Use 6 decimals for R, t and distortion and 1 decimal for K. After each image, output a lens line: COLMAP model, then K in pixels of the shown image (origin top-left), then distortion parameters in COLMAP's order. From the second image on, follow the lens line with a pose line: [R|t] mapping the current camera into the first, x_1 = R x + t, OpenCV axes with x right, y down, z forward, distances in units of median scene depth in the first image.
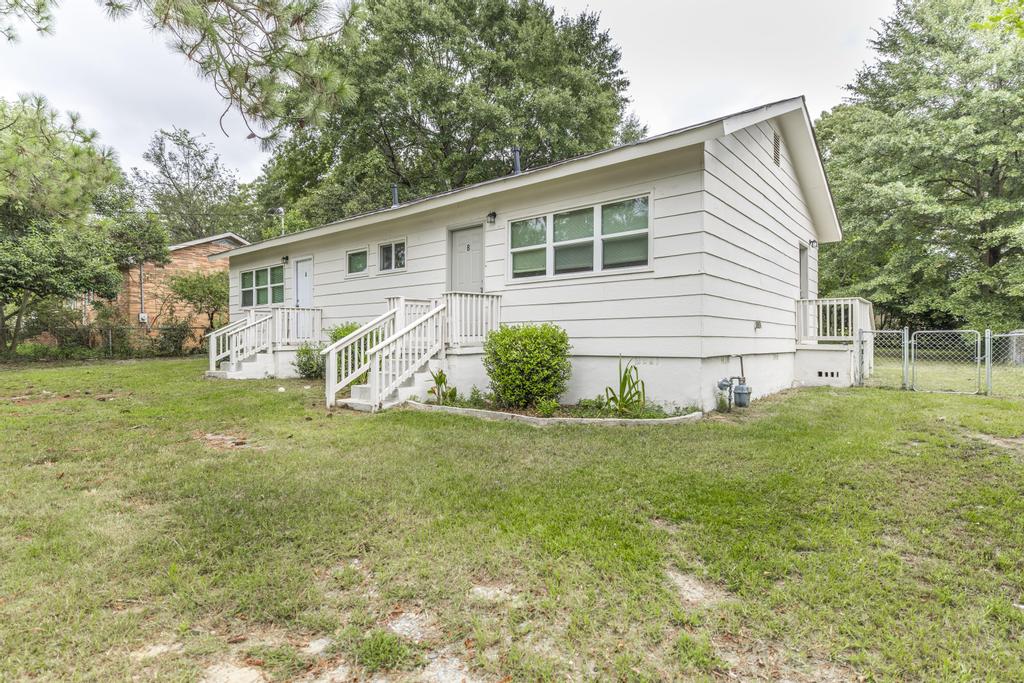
lens RADIAL K [[525.5, 0, 510.1], [0, 525.5, 339.2], [0, 0, 1]] dist [-0.005793, -0.000072]
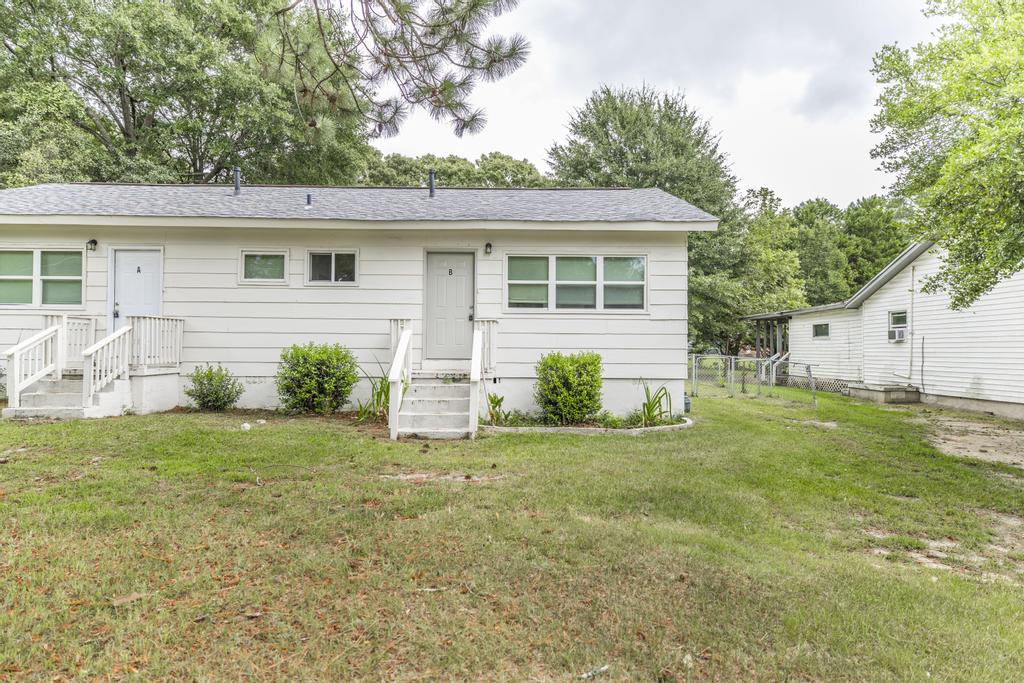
lens RADIAL K [[583.9, 0, 509.6], [0, 583.9, 343.6], [0, 0, 1]] dist [0.003971, 0.000551]
pose [[0.767024, 0.025369, 0.641117, -0.820359], [-0.012652, 0.999622, -0.024418, -0.012188], [-0.641494, 0.010617, 0.767055, 0.079196]]
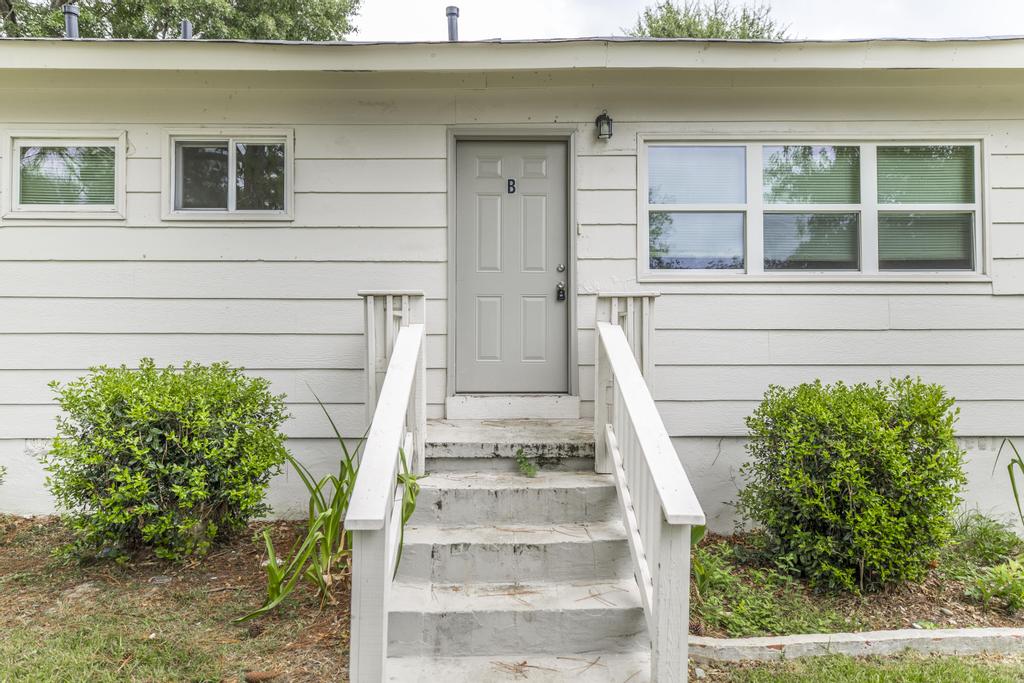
lens RADIAL K [[620.9, 0, 513.9], [0, 620.9, 345.9], [0, 0, 1]] dist [-0.000796, 0.000320]
pose [[0.764760, 0.010476, 0.644230, -0.463706], [-0.004735, 0.999932, -0.010640, -0.045412], [-0.644297, 0.005087, 0.764758, 0.712502]]
